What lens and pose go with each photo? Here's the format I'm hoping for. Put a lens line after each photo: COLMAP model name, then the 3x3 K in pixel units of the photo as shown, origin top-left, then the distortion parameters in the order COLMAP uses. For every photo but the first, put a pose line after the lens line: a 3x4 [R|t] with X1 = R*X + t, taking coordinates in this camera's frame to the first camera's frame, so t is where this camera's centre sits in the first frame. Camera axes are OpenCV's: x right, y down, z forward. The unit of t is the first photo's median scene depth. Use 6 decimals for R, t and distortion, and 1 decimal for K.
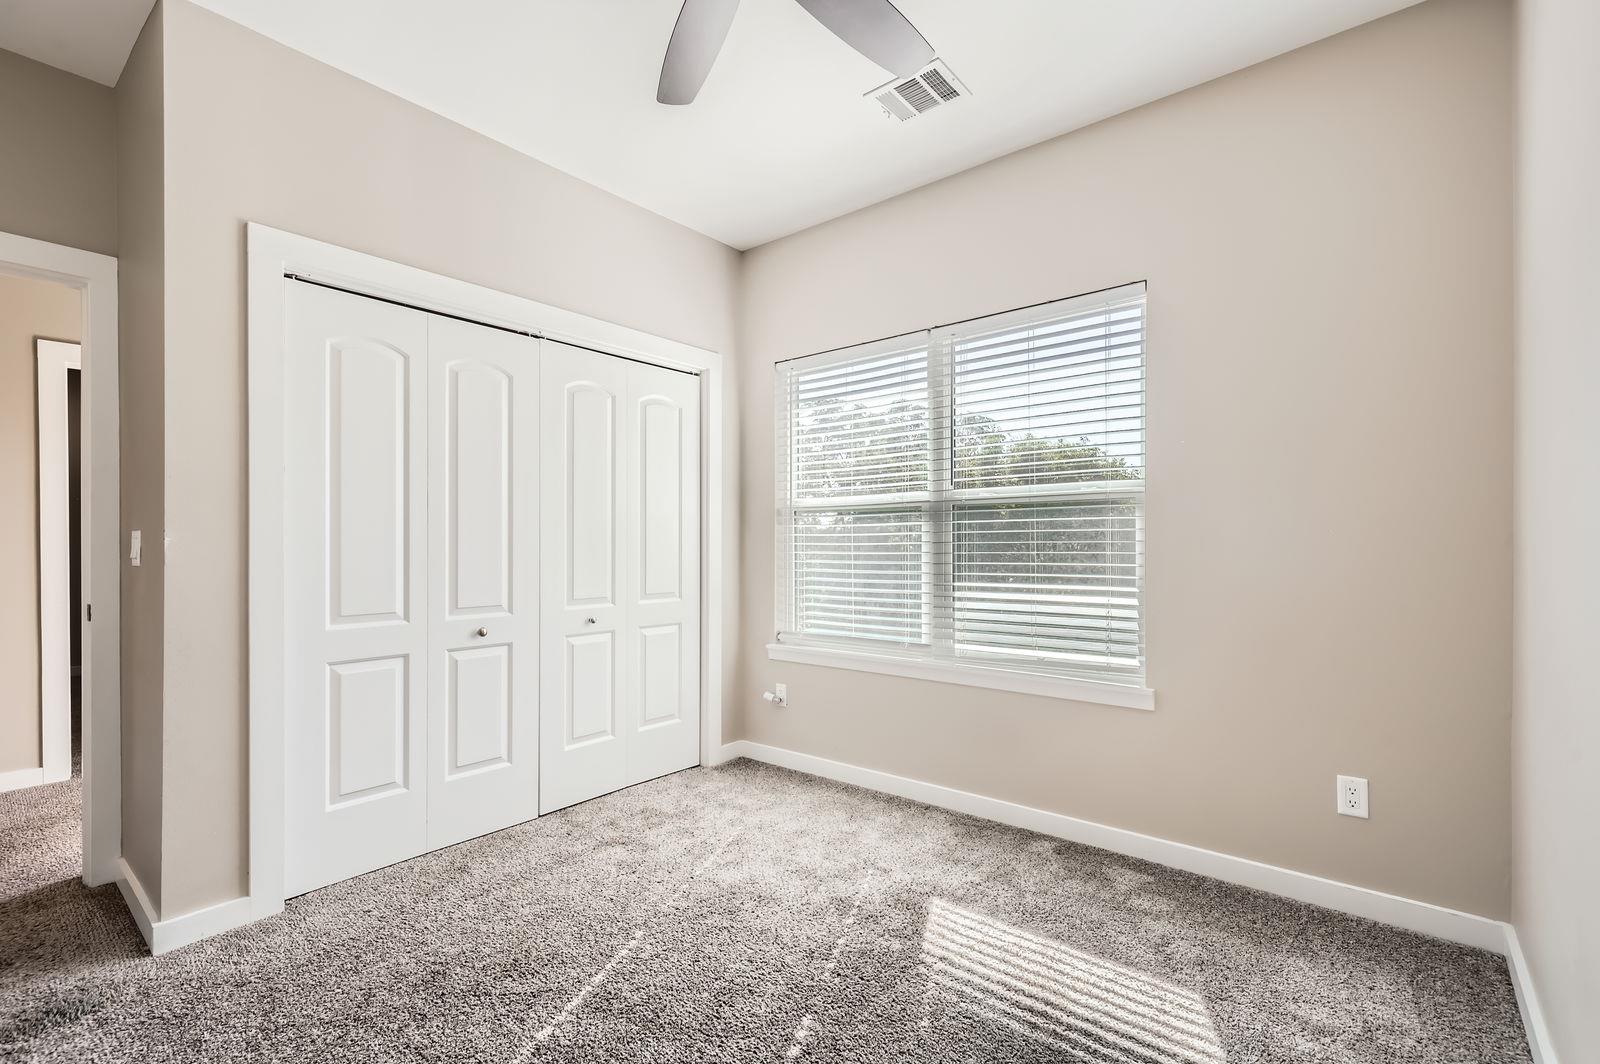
lens RADIAL K [[724.4, 0, 788.1], [0, 724.4, 541.6], [0, 0, 1]] dist [0.010994, -0.001729]
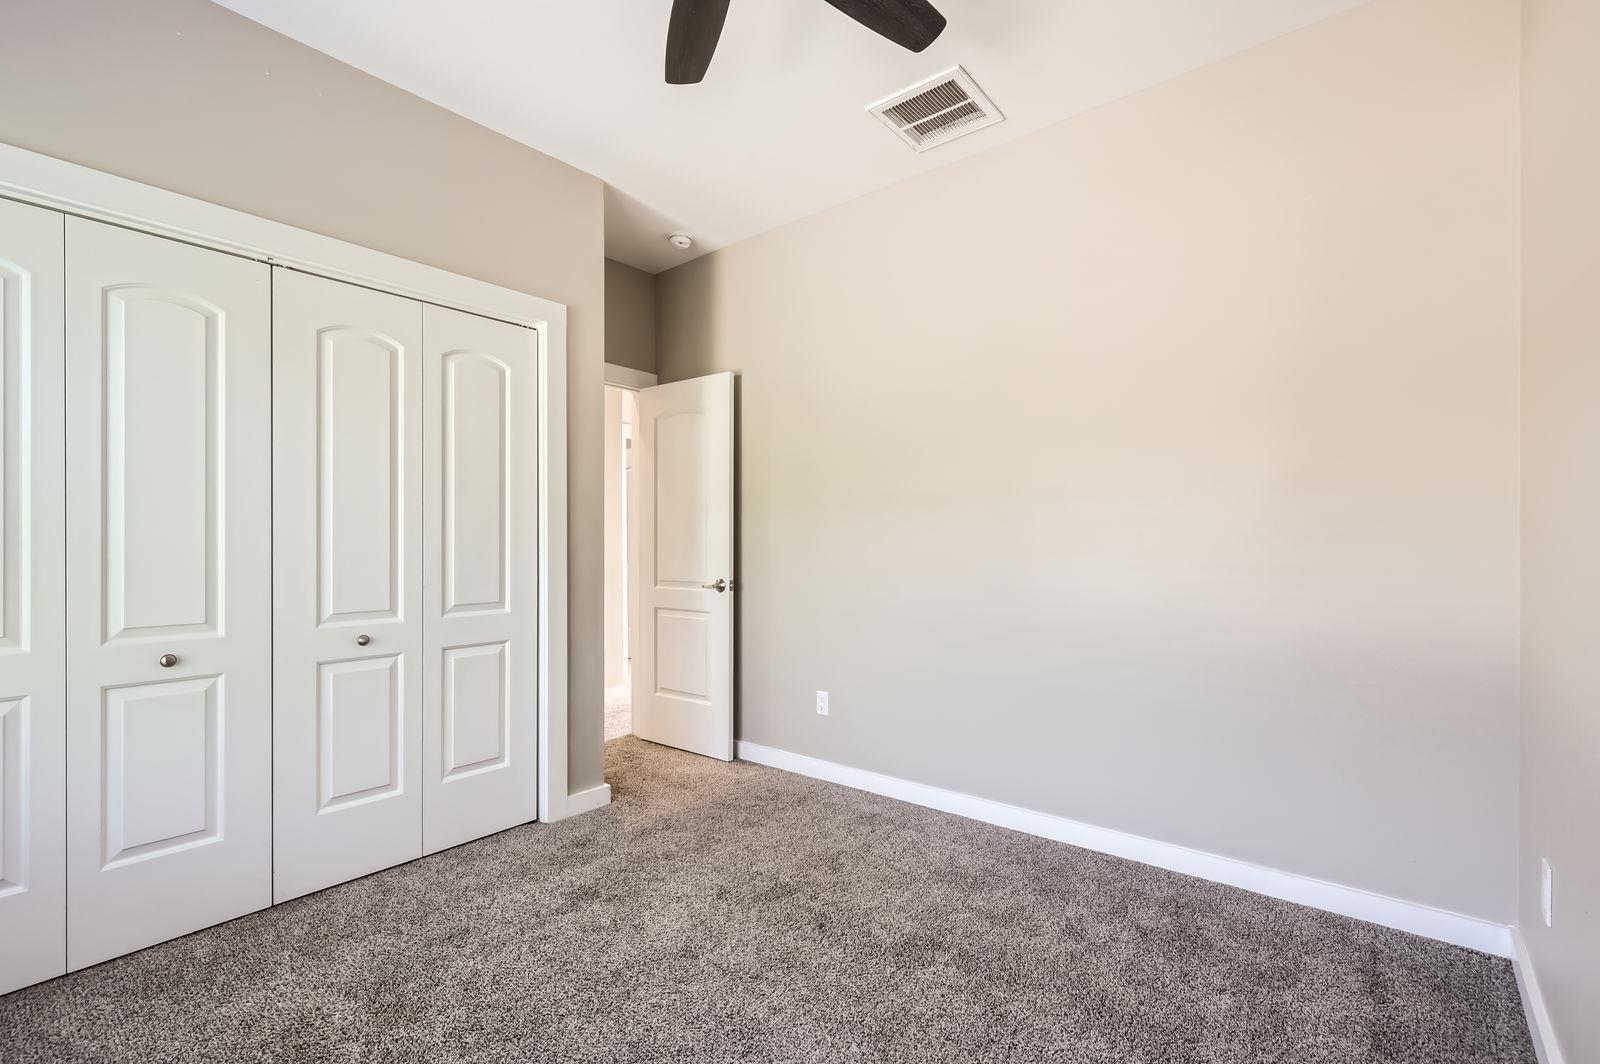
lens RADIAL K [[724.4, 0, 808.7], [0, 724.4, 534.9], [0, 0, 1]] dist [0.010994, -0.001729]
pose [[0.999919, 0.003418, 0.012295, 0.222111], [-0.003333, 0.999971, -0.006907, 0.000642], [-0.012318, 0.006866, 0.999901, 0.270143]]
